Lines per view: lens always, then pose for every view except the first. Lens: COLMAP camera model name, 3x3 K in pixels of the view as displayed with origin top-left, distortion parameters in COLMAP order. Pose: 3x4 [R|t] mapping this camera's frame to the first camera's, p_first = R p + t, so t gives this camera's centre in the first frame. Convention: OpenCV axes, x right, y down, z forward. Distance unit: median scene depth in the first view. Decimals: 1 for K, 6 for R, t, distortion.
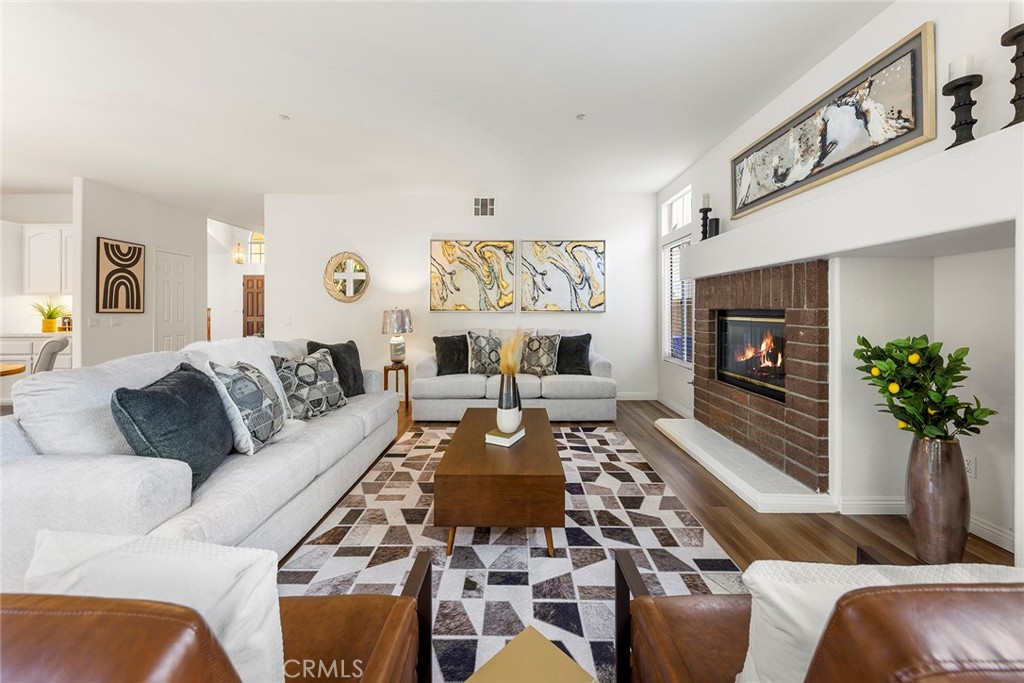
lens RADIAL K [[360.1, 0, 502.4], [0, 360.1, 309.8], [0, 0, 1]] dist [0.002700, -0.001034]
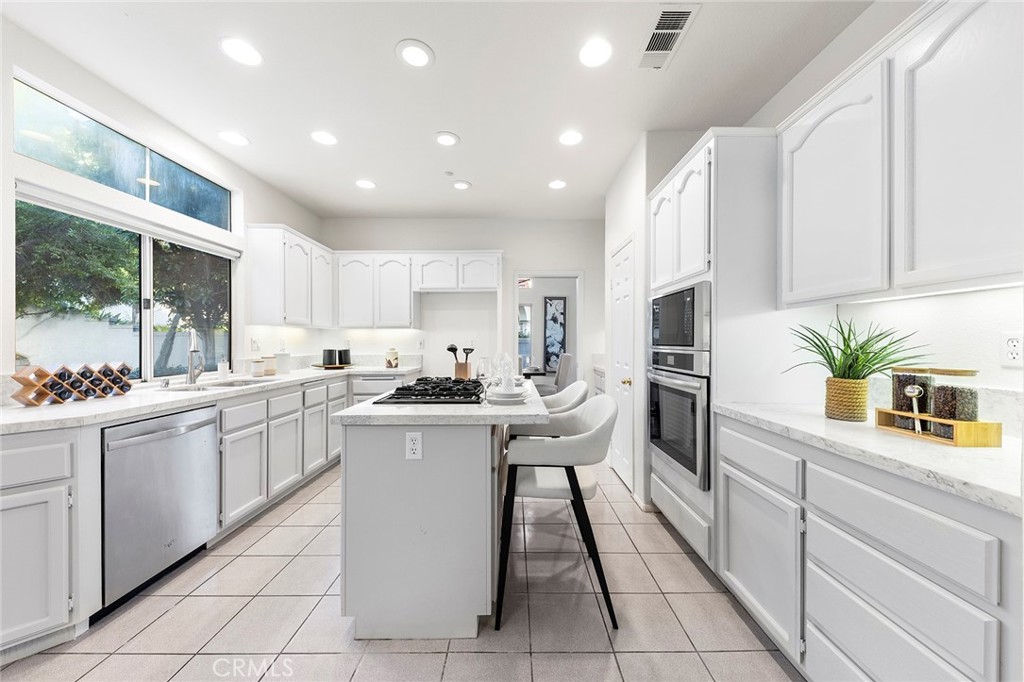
lens RADIAL K [[360.1, 0, 510.1], [0, 360.1, 343.0], [0, 0, 1]] dist [0.002700, -0.001034]
pose [[0.053720, 0.008468, -0.998520, -0.969462], [-0.001254, 0.999964, 0.008413, -0.006026], [0.998555, 0.000800, 0.053729, 0.701058]]
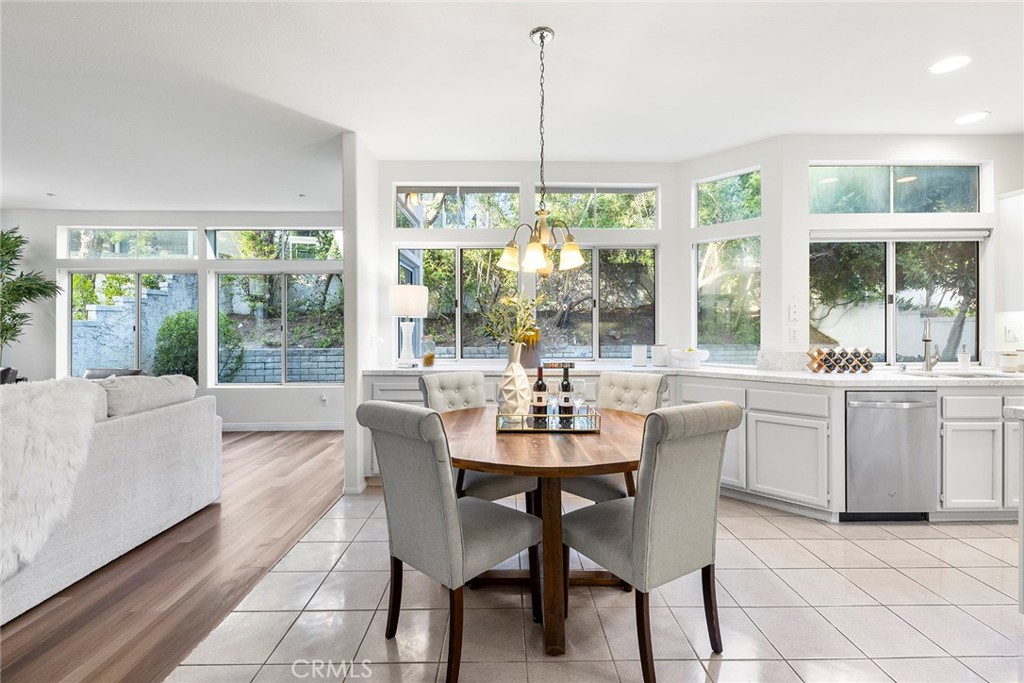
lens RADIAL K [[437.3, 0, 539.5], [0, 437.3, 327.3], [0, 0, 1]] dist [0.003073, 0.000226]
pose [[-0.995658, 0.006796, -0.092842, -0.819002], [0.006968, 0.999975, -0.001530, -0.014944], [0.092830, -0.002171, -0.995680, 0.951125]]
